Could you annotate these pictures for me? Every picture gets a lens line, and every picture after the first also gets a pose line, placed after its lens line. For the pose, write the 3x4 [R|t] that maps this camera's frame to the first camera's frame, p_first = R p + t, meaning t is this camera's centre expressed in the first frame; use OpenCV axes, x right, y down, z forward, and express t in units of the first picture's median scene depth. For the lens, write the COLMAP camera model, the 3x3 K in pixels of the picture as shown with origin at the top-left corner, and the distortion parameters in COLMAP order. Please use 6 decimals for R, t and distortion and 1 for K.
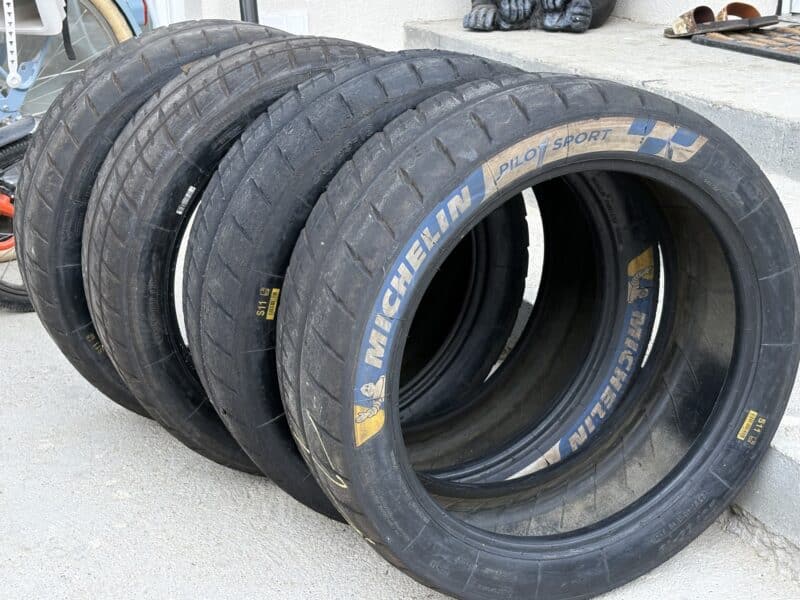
lens RADIAL K [[1323.6, 0, 399.8], [0, 1323.6, 298.3], [0, 0, 1]] dist [0.220668, 0.000000]
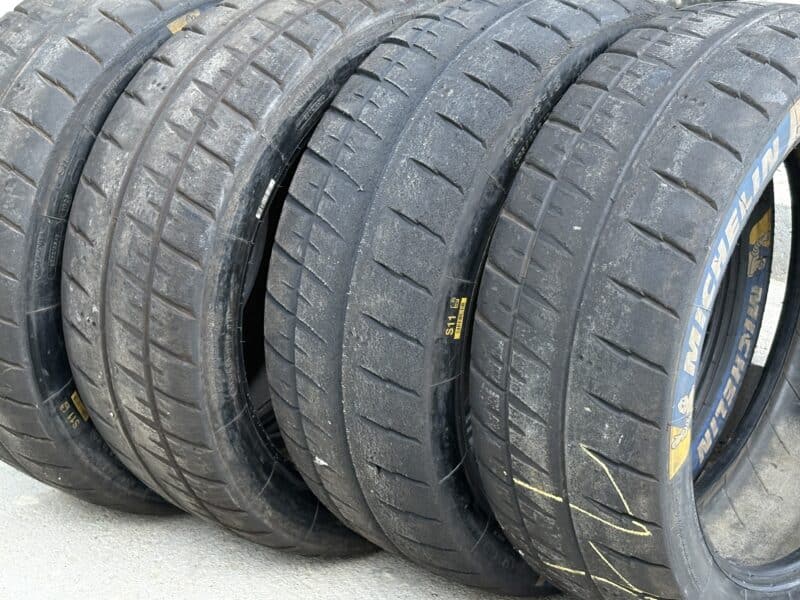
lens RADIAL K [[1585.5, 0, 400.2], [0, 1585.5, 302.9], [0, 0, 1]] dist [0.203261, 0.000000]
pose [[0.917563, -0.108879, 0.382392, -0.438012], [0.113575, 0.993476, 0.010345, -0.016442], [-0.381023, 0.033938, 0.923942, 0.153928]]
